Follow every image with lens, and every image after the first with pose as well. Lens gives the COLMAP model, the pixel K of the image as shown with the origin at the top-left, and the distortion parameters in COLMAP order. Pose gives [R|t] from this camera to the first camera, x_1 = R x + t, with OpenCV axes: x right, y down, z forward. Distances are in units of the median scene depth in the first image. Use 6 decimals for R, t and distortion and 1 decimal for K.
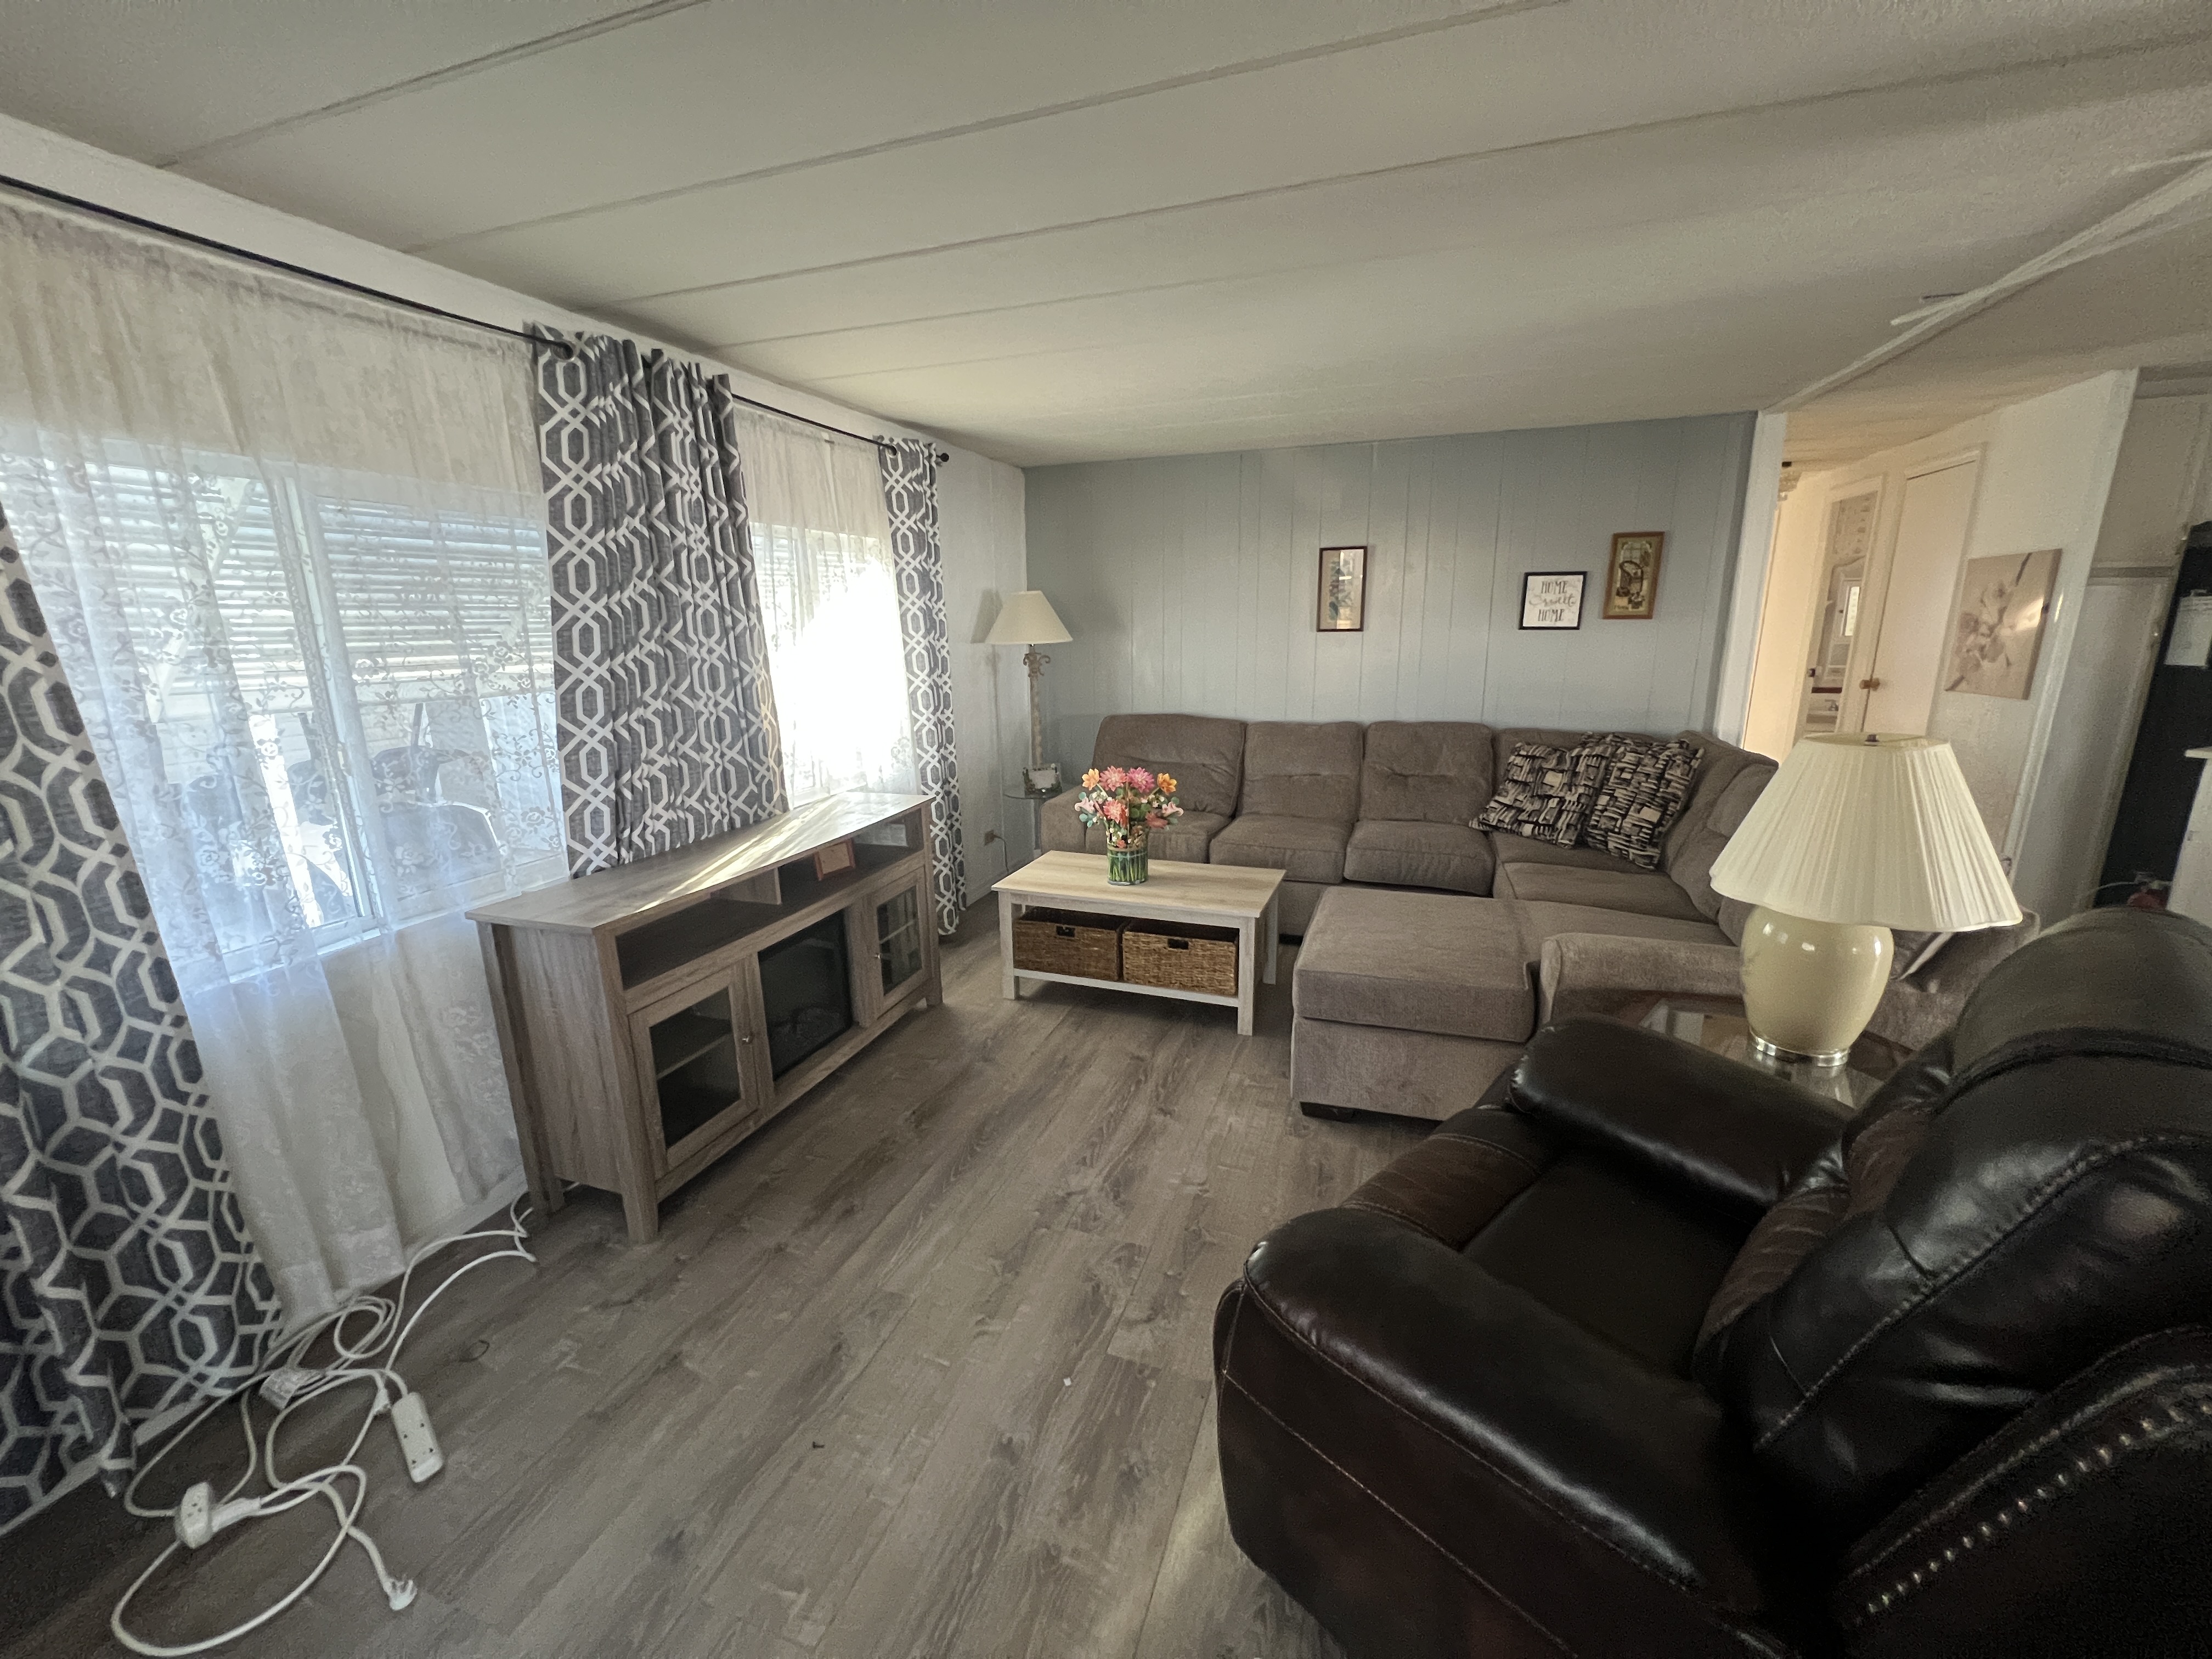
lens RADIAL K [[885.1, 0, 1099.6], [0, 885.1, 820.9], [0, 0, 1]] dist [-0.001772, 0.000651]
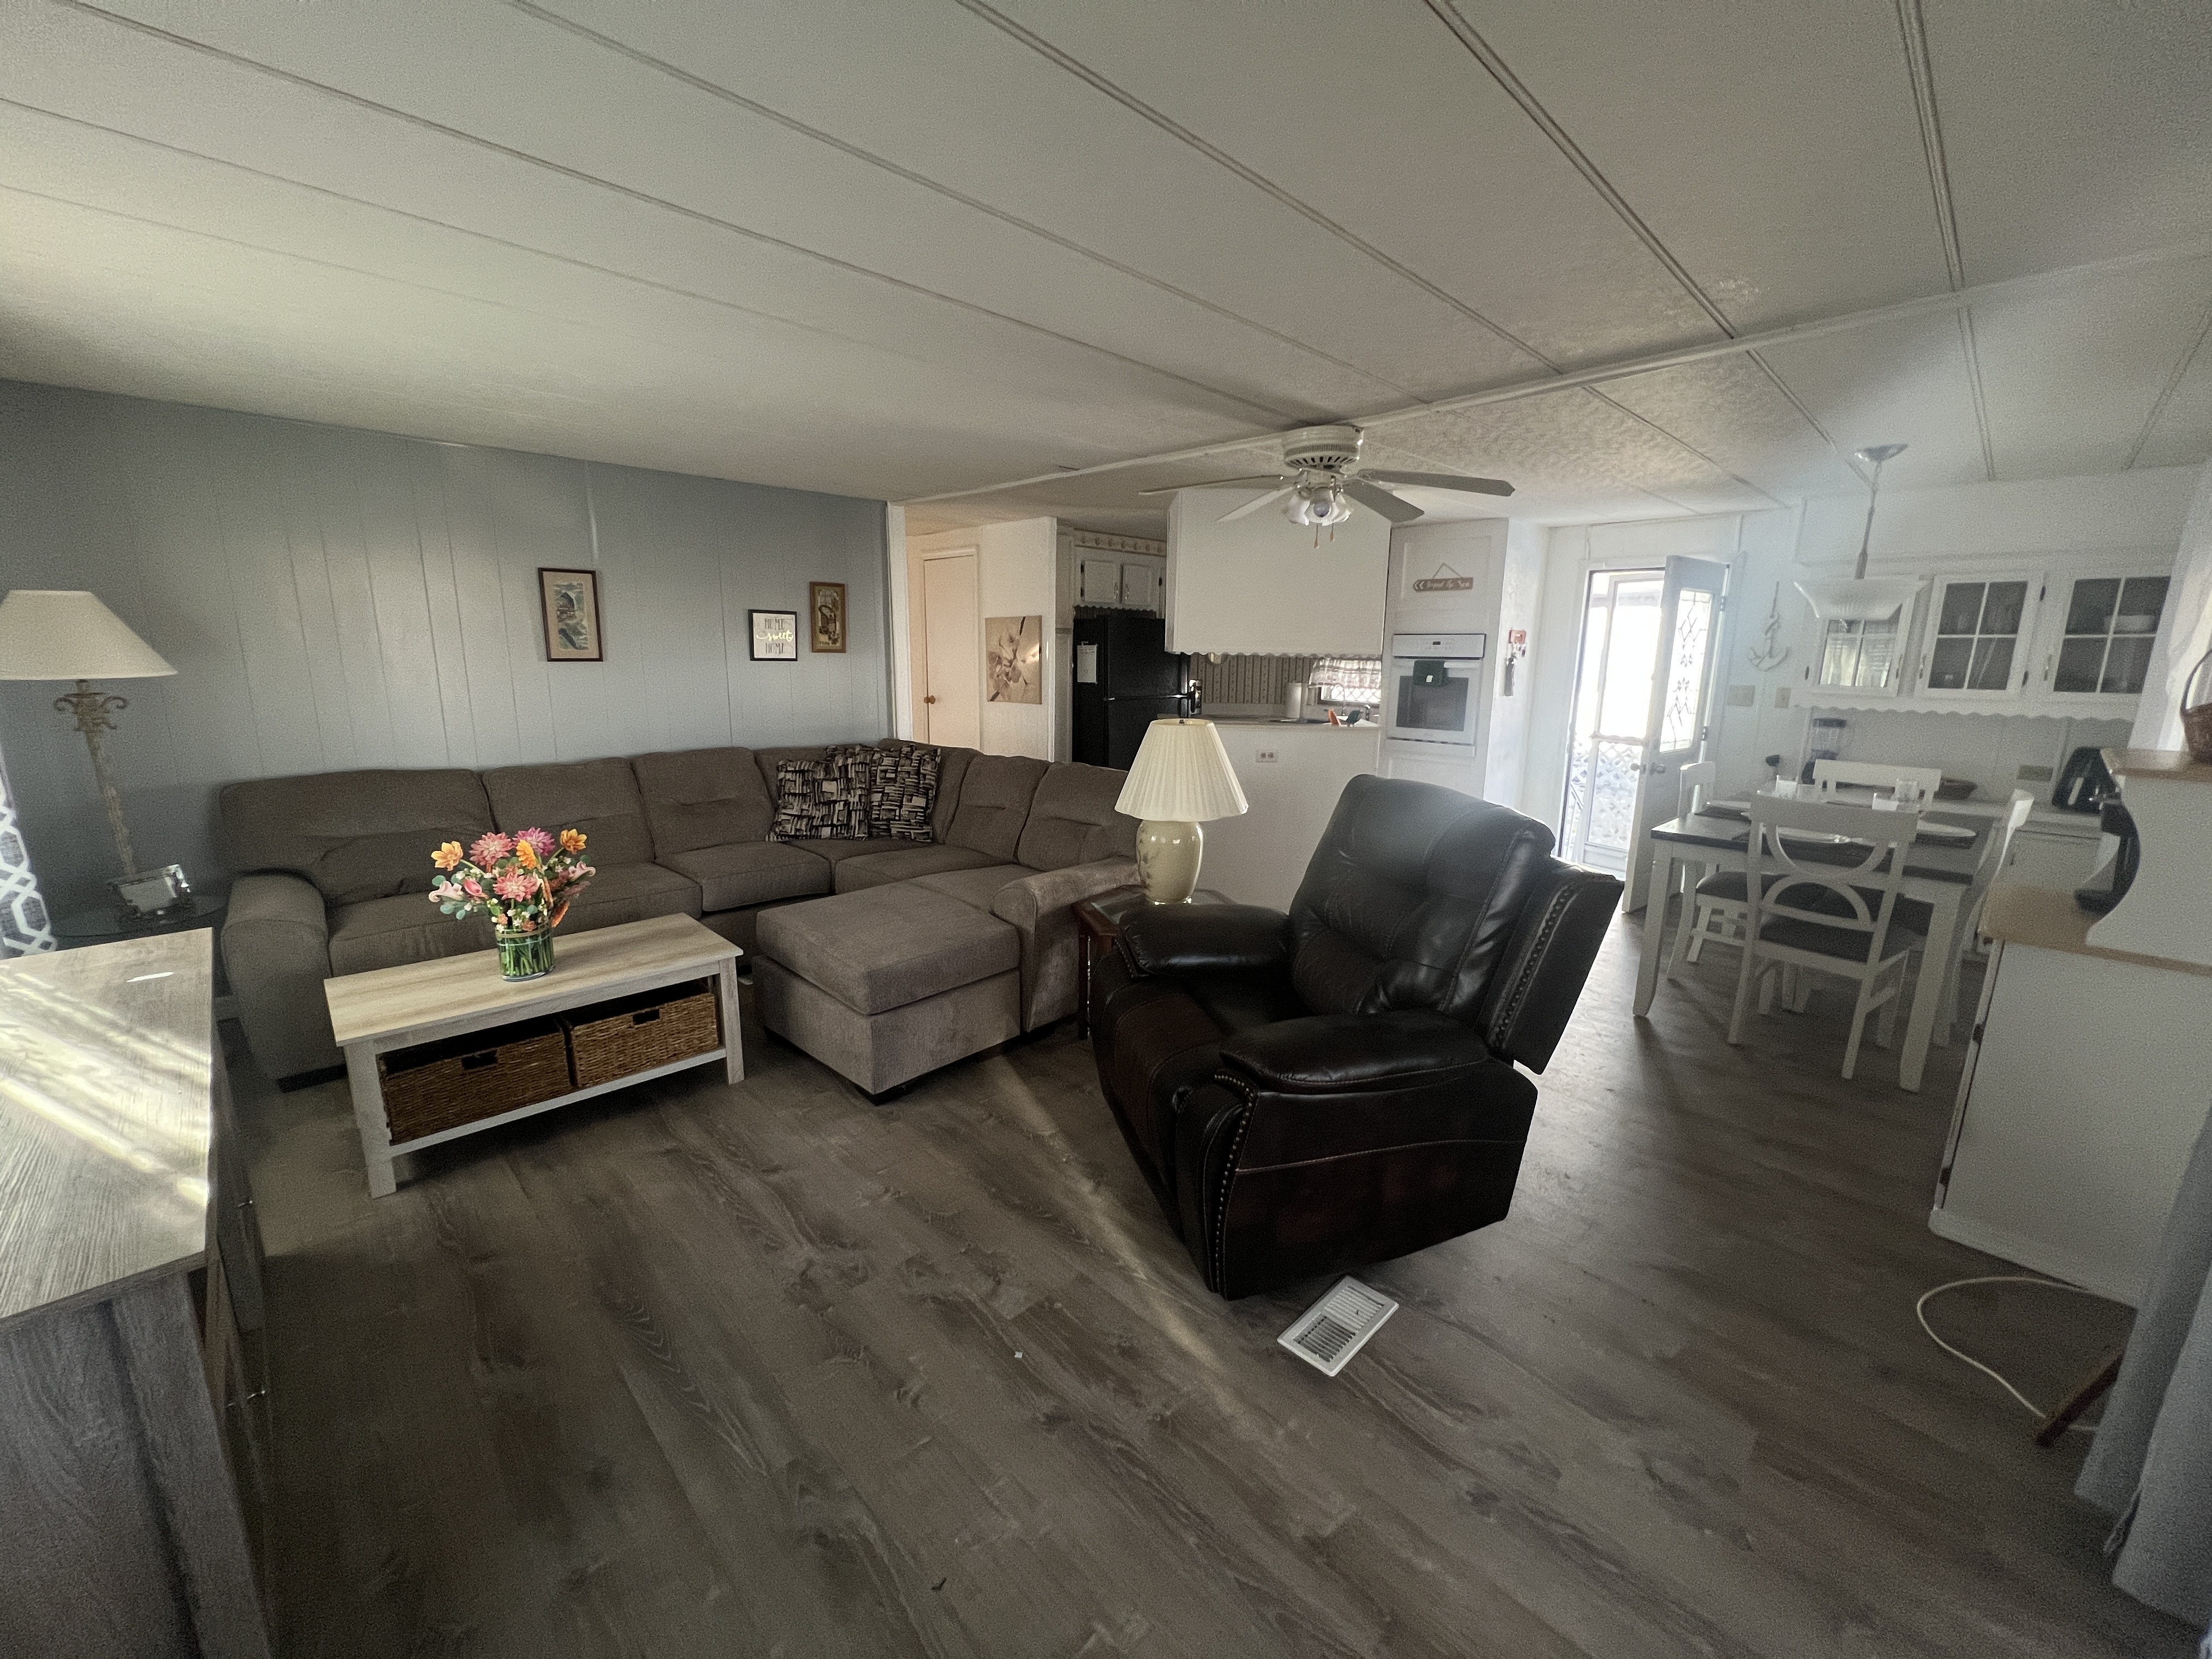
lens RADIAL K [[885.1, 0, 1099.6], [0, 885.1, 820.9], [0, 0, 1]] dist [-0.001772, 0.000651]
pose [[0.436089, -0.153586, 0.886701, -0.474005], [0.183992, 0.979731, 0.079210, -0.037739], [-0.880894, 0.128603, 0.455508, 0.191489]]
